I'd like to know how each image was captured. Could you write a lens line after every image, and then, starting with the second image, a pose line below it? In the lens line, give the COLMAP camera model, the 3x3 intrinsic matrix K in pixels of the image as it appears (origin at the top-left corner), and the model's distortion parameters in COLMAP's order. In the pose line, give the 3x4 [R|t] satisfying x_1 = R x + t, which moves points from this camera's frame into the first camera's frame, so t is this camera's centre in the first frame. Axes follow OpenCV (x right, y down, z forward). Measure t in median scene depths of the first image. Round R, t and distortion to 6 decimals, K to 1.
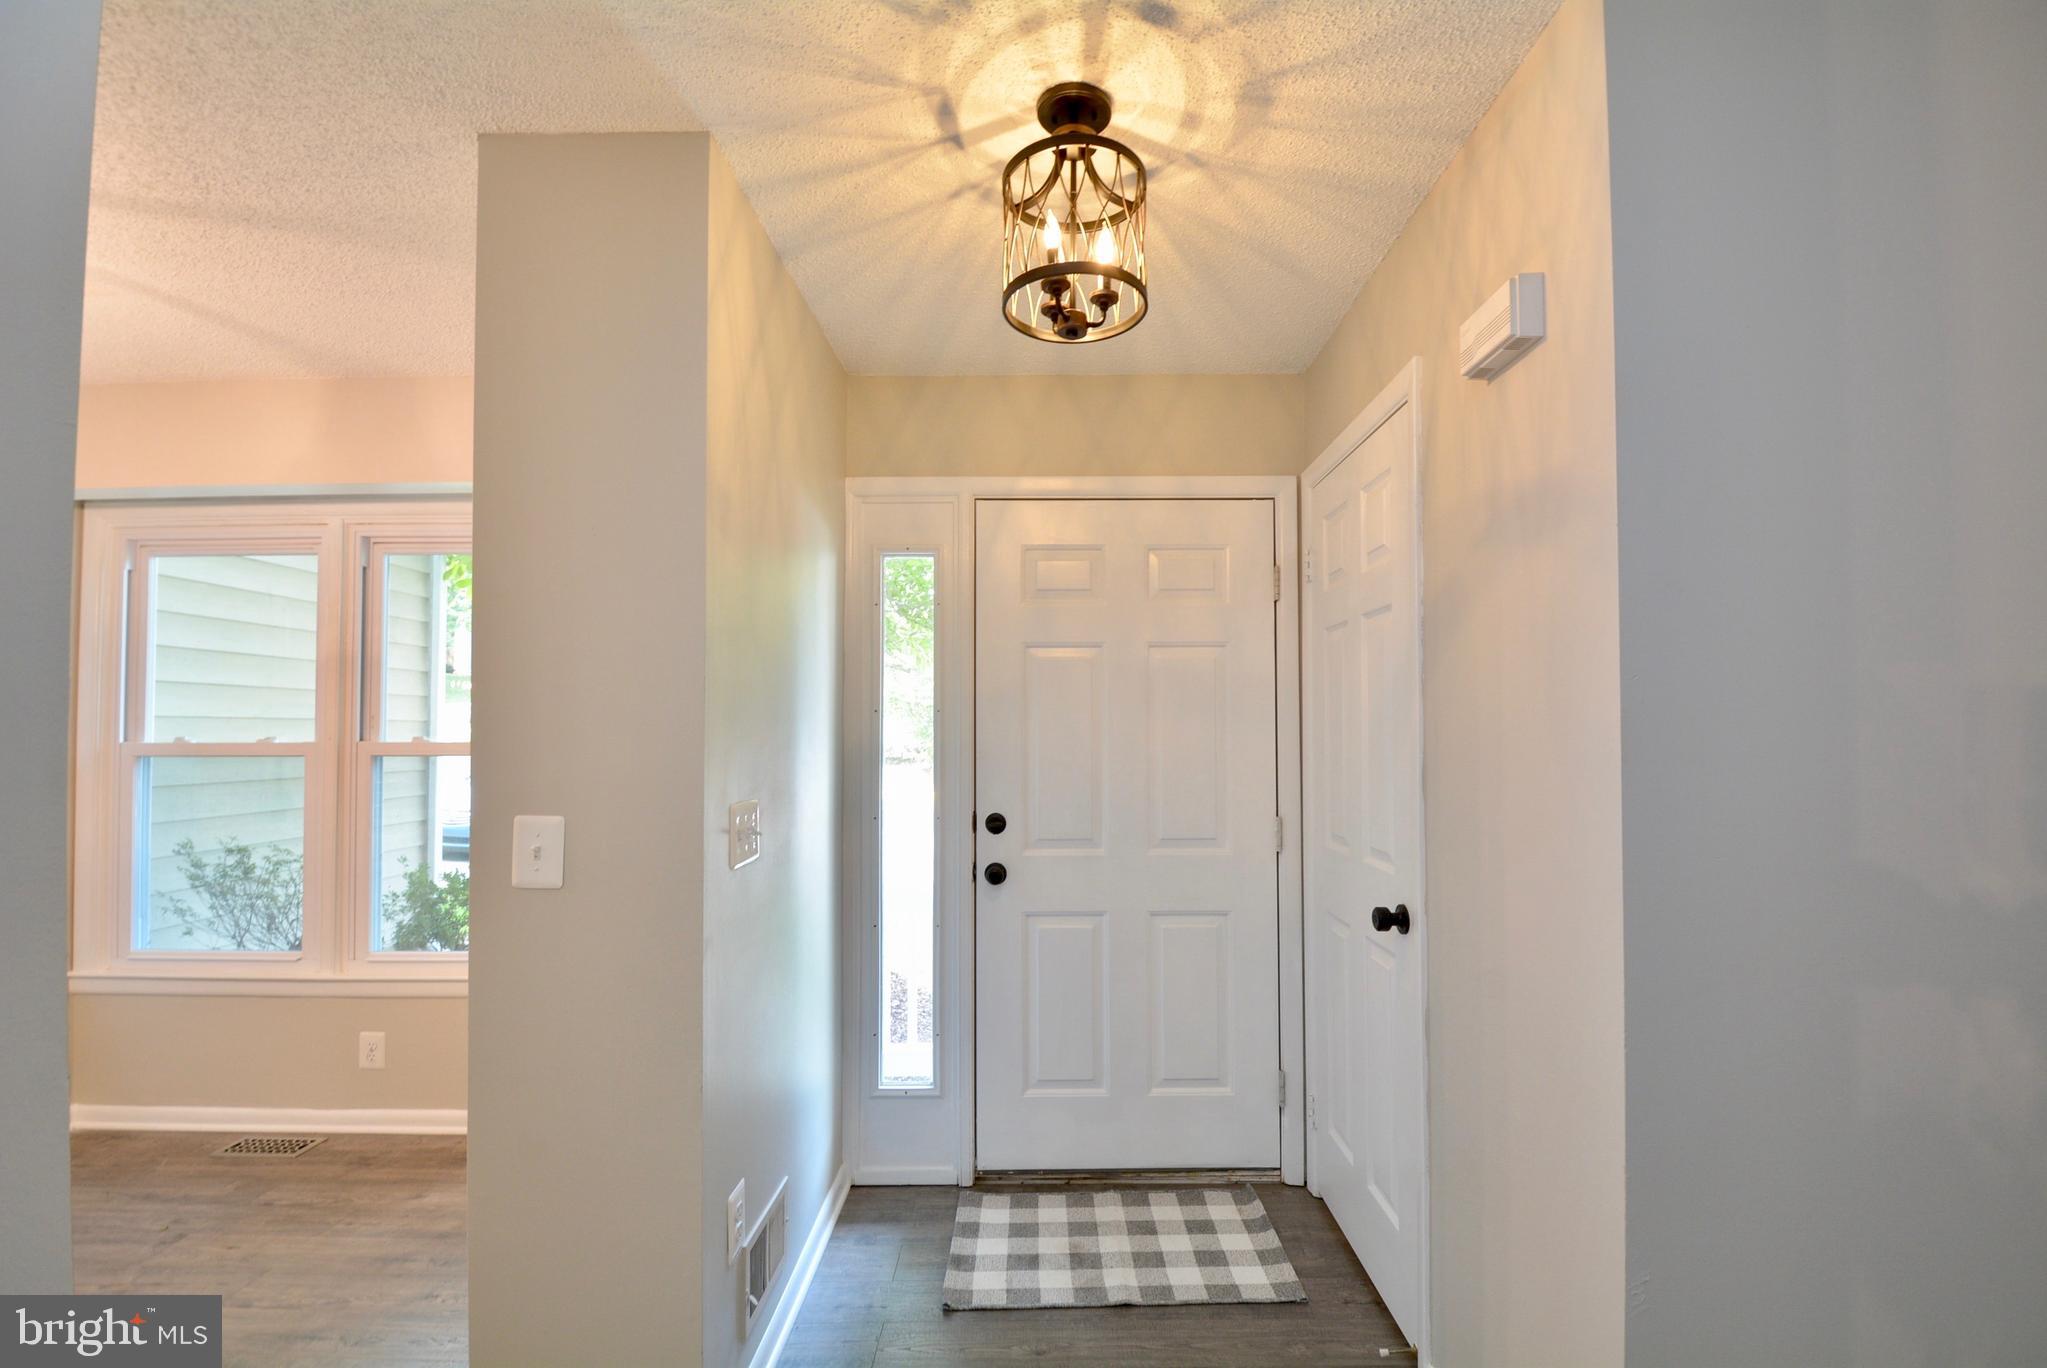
lens RADIAL K [[895.4, 0, 1047.7], [0, 895.4, 710.6], [0, 0, 1]] dist [0.019658, -0.023416]
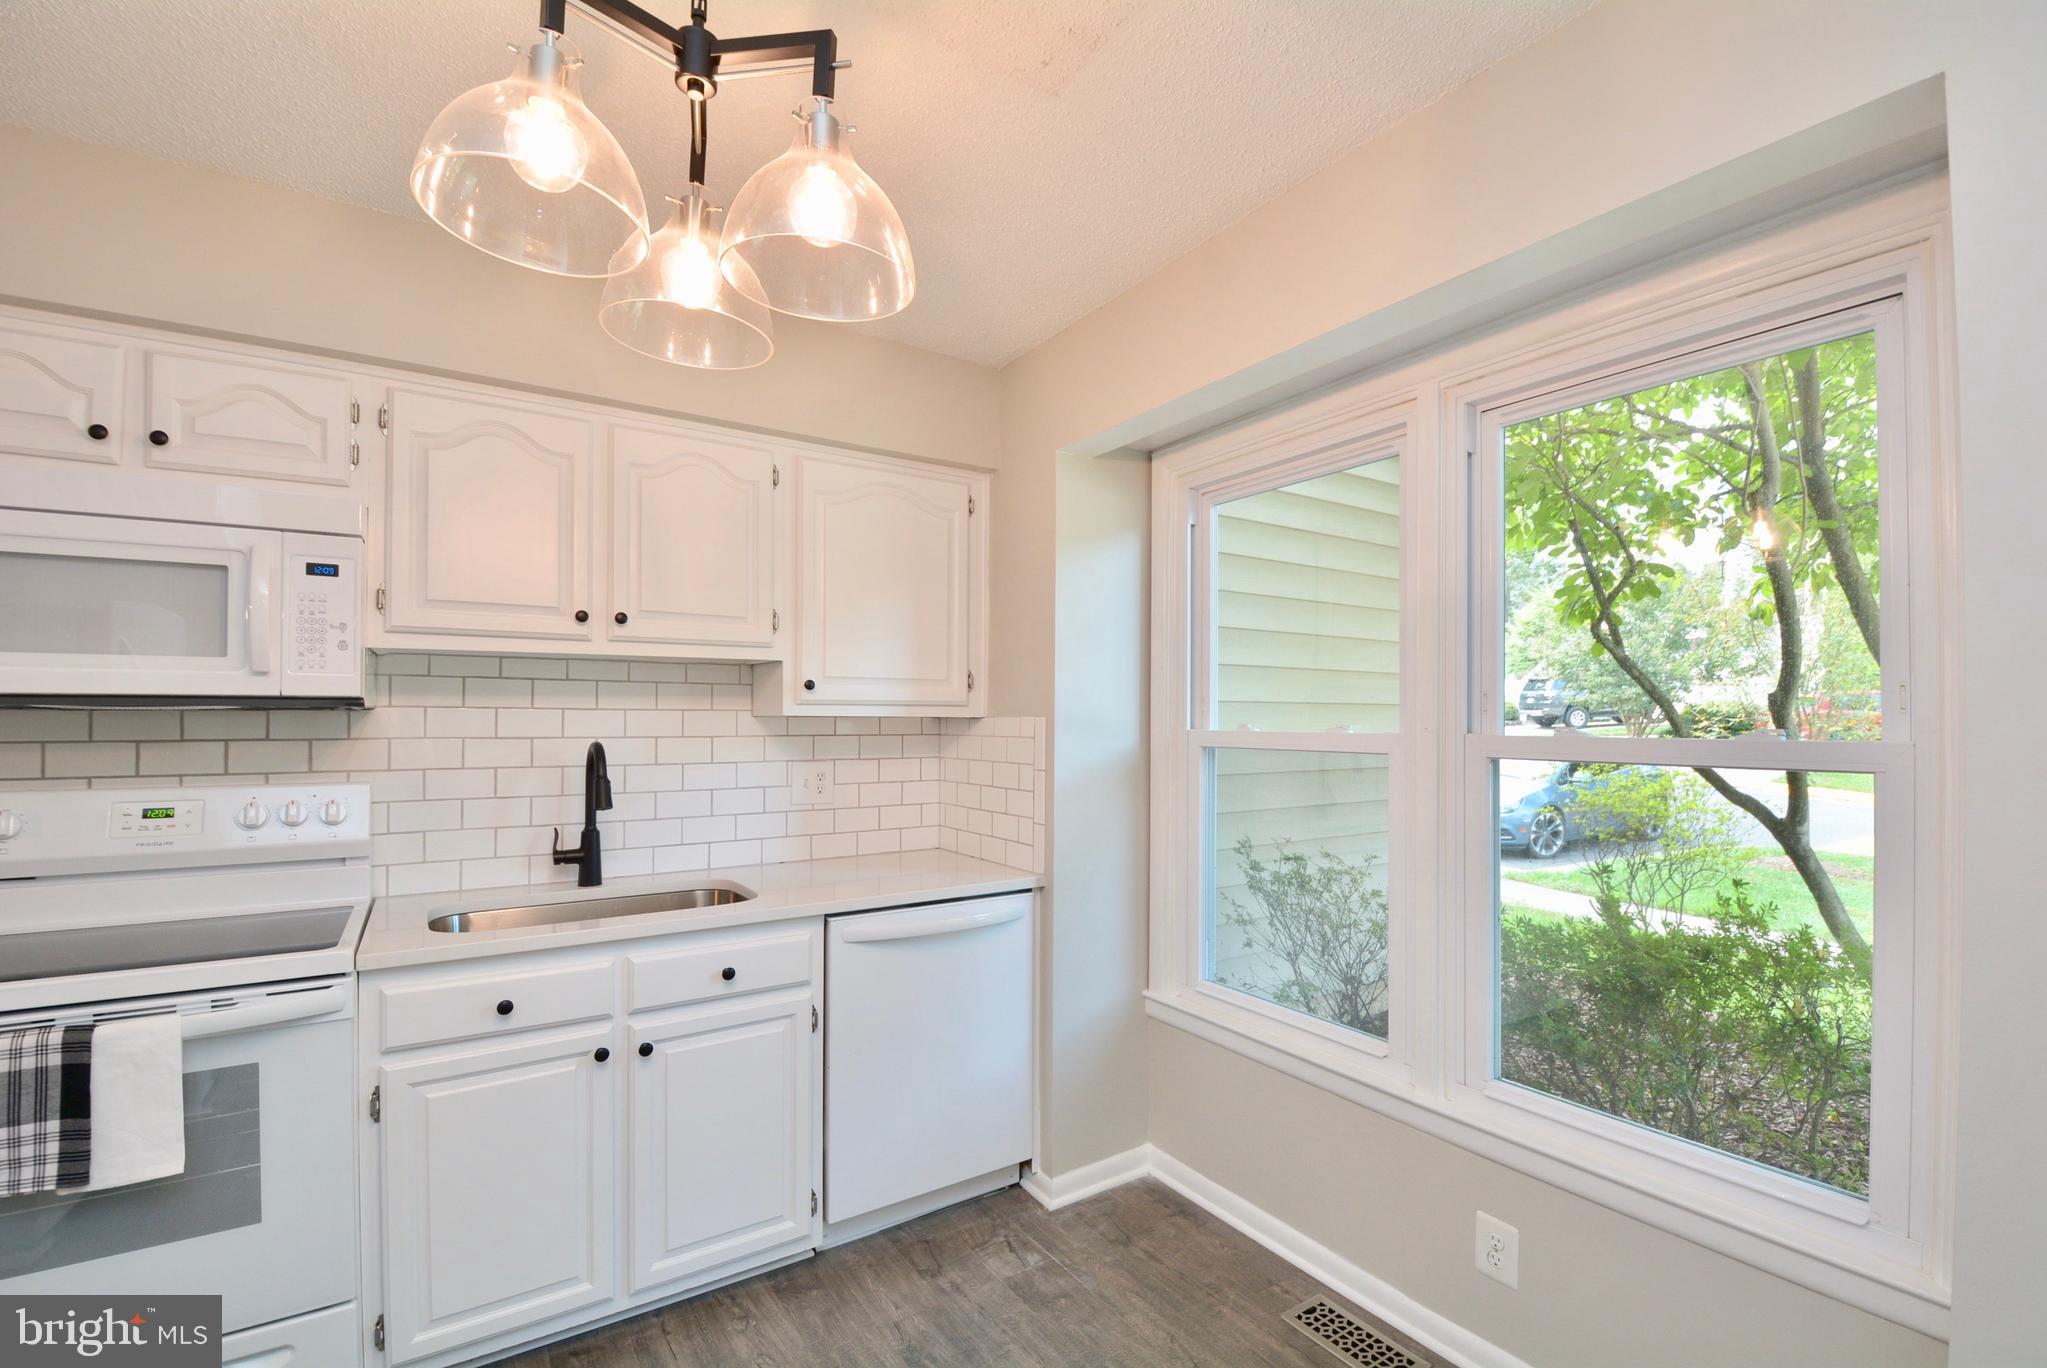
lens RADIAL K [[895.4, 0, 1047.7], [0, 895.4, 710.6], [0, 0, 1]] dist [0.019658, -0.023416]
pose [[0.567240, -0.000670, -0.823552, -0.352946], [0.017296, 0.999789, 0.011100, 0.005359], [0.823371, -0.020541, 0.567132, 0.345708]]
